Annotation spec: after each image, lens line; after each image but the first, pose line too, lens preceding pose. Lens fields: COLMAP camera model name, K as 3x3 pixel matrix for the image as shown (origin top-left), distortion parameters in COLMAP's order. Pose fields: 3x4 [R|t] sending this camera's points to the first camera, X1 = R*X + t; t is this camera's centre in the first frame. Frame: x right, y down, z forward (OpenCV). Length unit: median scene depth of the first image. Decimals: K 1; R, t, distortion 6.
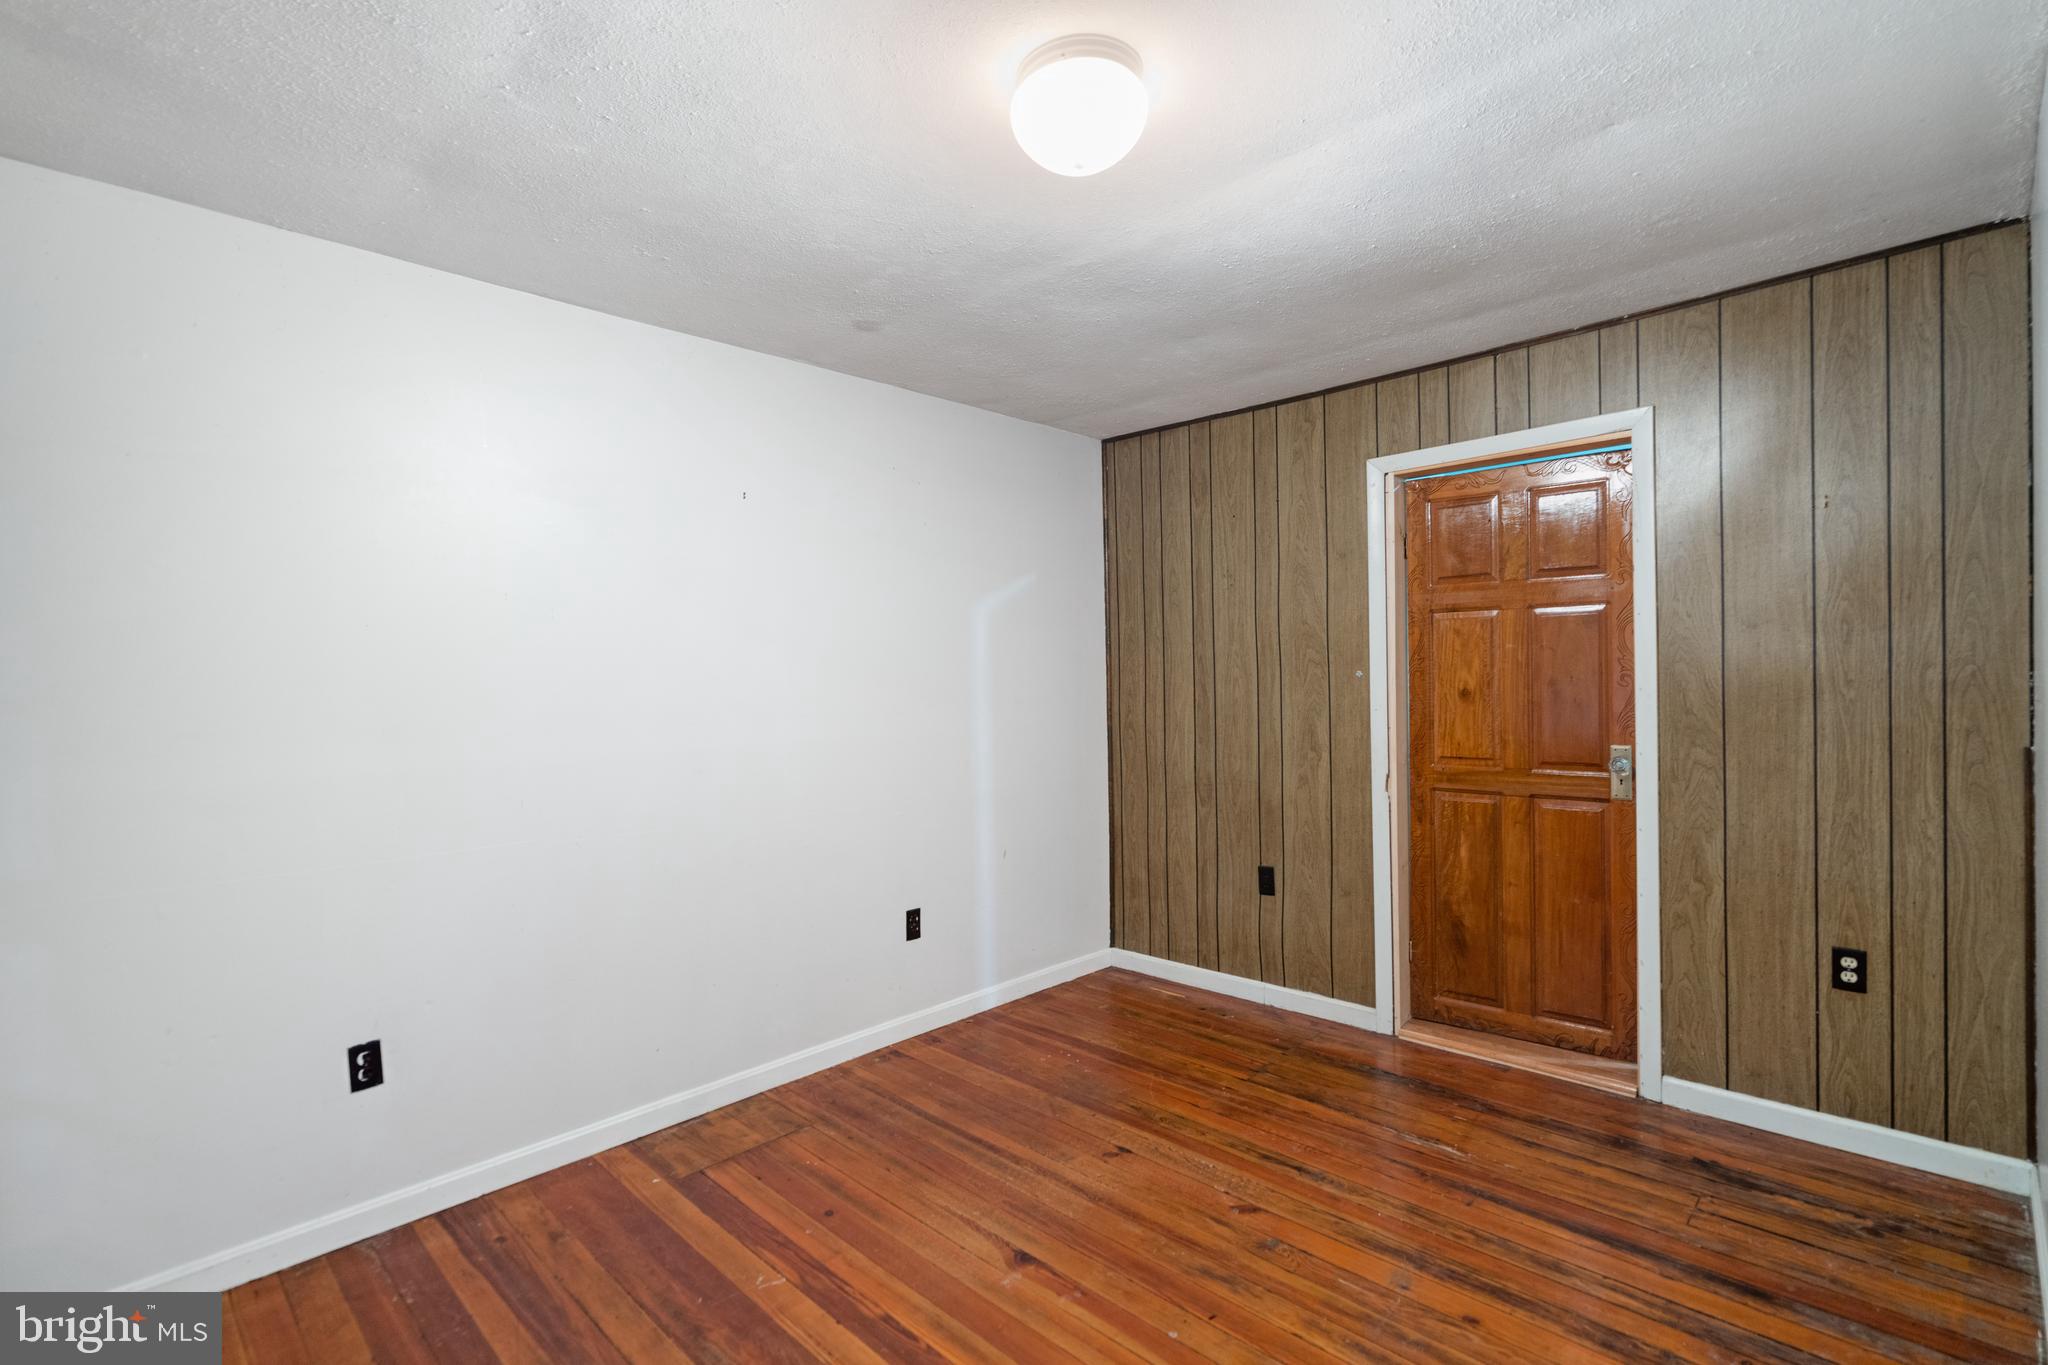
lens RADIAL K [[976.2, 0, 1020.7], [0, 976.2, 683.6], [0, 0, 1]] dist [-0.003791, 0.000637]
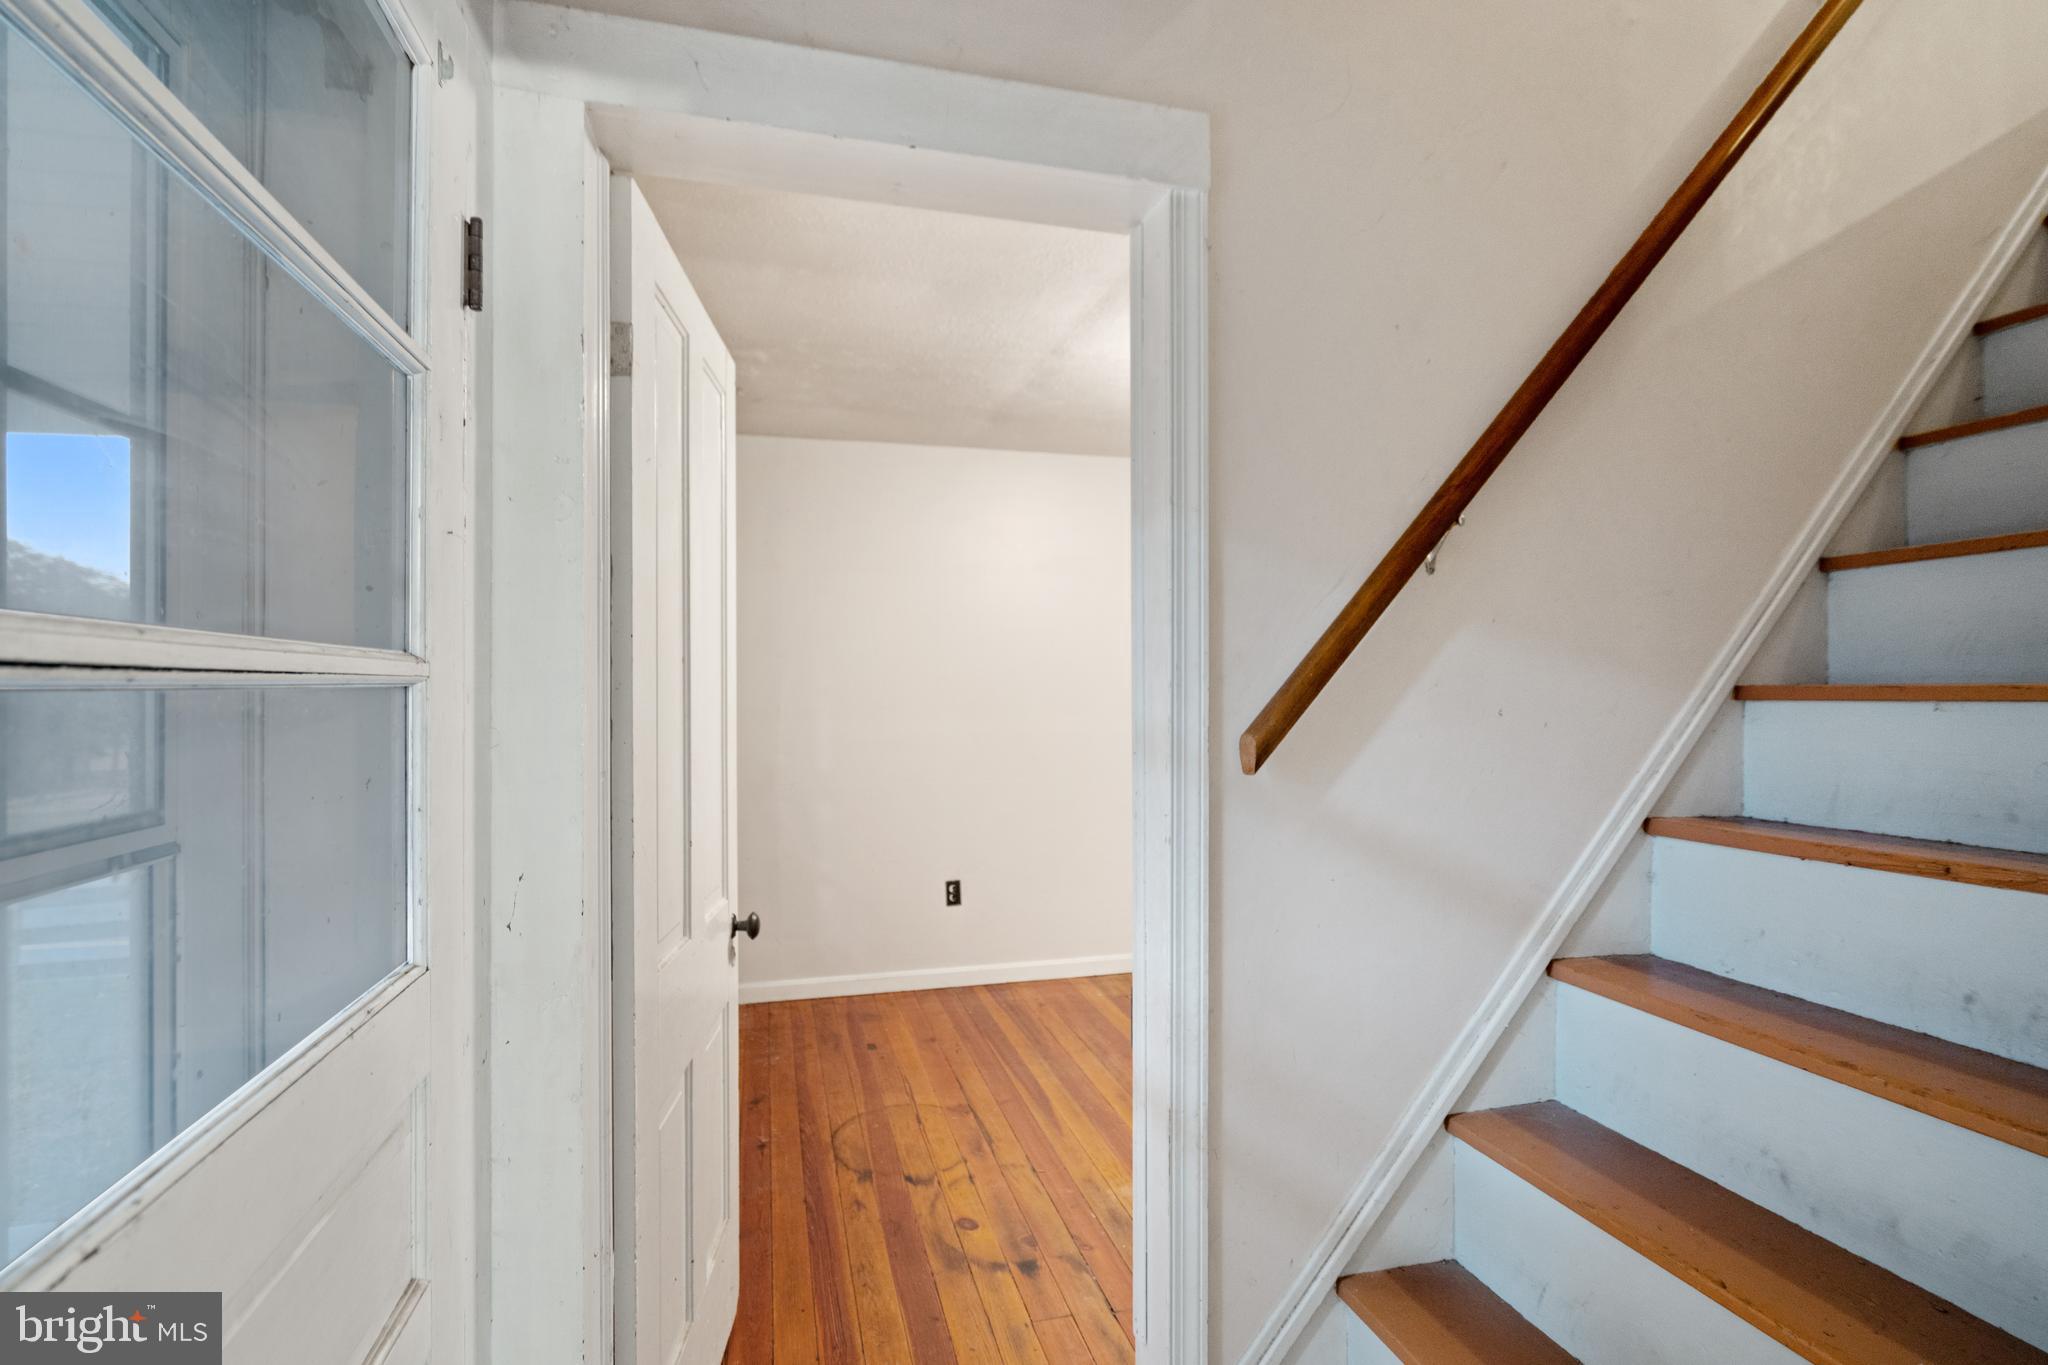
lens RADIAL K [[976.2, 0, 1024.0], [0, 976.2, 683.9], [0, 0, 1]] dist [-0.003791, 0.000637]
pose [[0.867752, 0.018296, -0.496660, 0.363919], [-0.019598, 0.999805, 0.002590, -0.014067], [0.496611, 0.007486, 0.867941, -0.555160]]
